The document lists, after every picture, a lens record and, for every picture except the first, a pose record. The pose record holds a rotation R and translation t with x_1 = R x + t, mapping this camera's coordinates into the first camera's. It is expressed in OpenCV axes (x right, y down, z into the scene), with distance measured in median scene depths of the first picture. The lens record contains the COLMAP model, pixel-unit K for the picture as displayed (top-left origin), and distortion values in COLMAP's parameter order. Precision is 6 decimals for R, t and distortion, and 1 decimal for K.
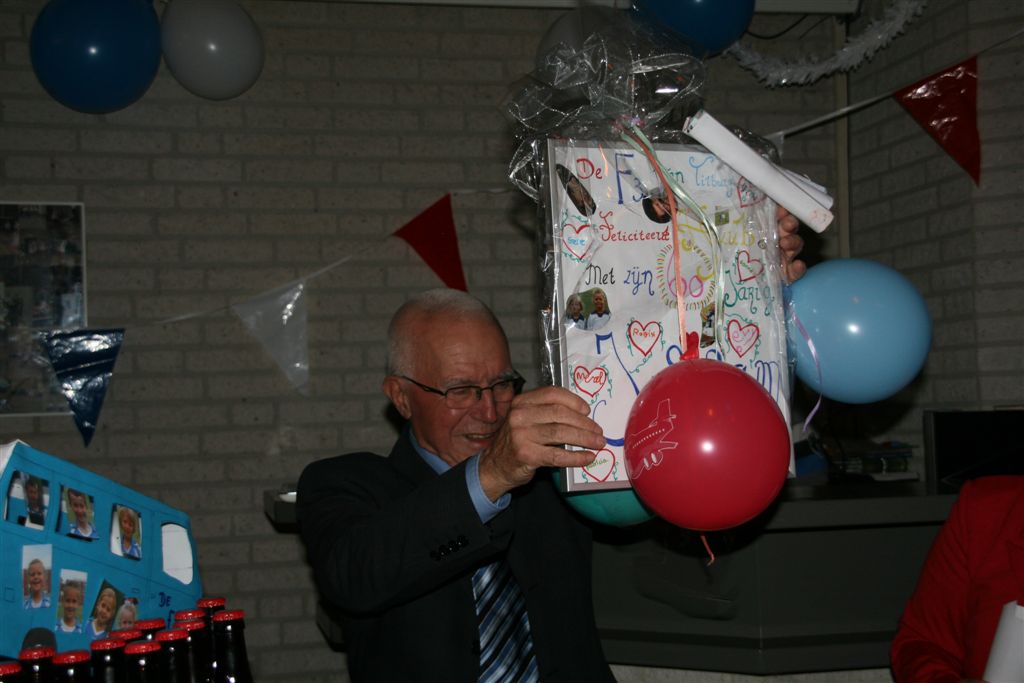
lens RADIAL K [[1522.3, 0, 512.2], [0, 1522.3, 357.2], [0, 0, 1]] dist [0.051242, 0.652155]
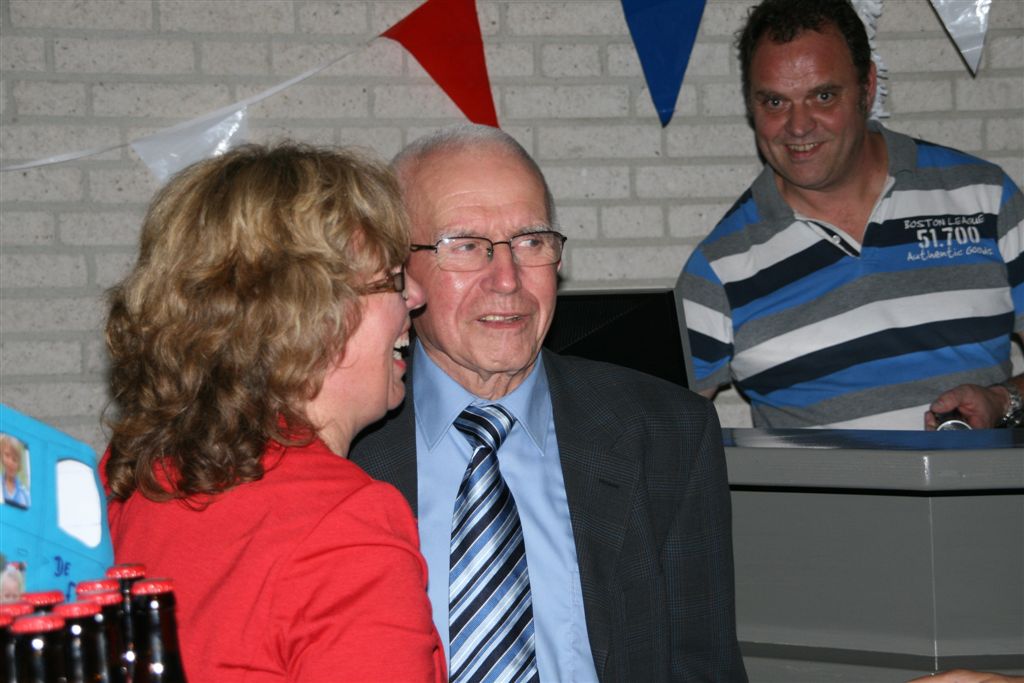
lens RADIAL K [[2479.3, 0, 513.7], [0, 2479.3, 357.0], [0, 0, 1]] dist [0.538179, 1.202826]
pose [[0.999671, 0.010405, -0.023427, 0.003228], [-0.009177, 0.998608, 0.051949, -0.000354], [0.023935, -0.051716, 0.998375, -0.061616]]
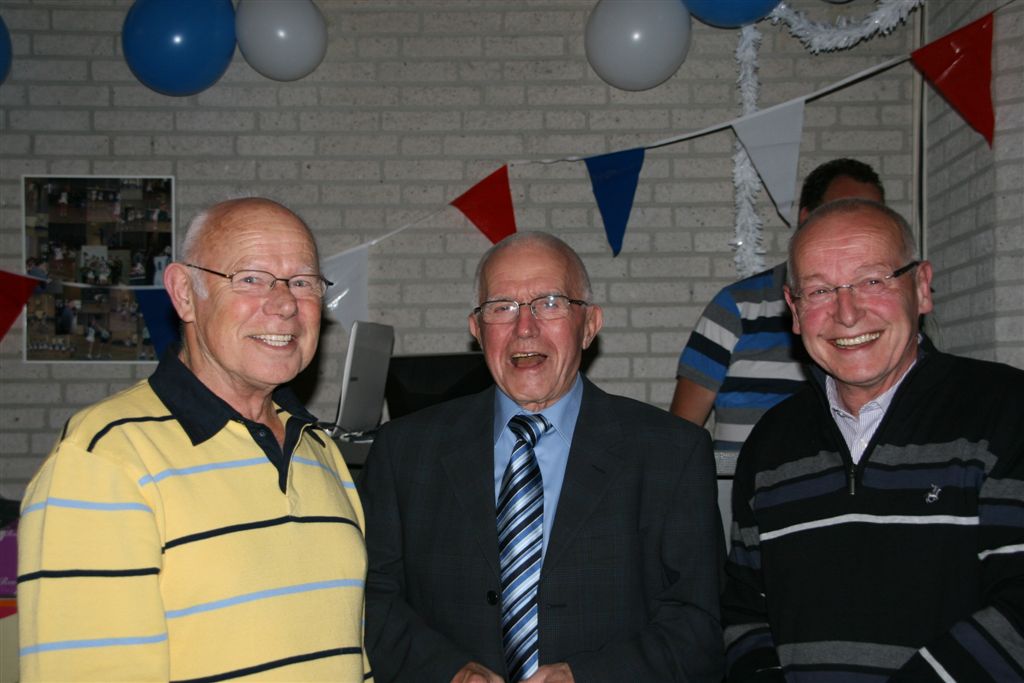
lens RADIAL K [[1522.3, 0, 512.2], [0, 1522.3, 357.2], [0, 0, 1]] dist [0.051242, 0.652155]
pose [[0.960191, 0.023938, -0.278317, 0.269330], [-0.021148, 0.999692, 0.013023, 0.012338], [0.278543, -0.006618, 0.960401, -0.011965]]
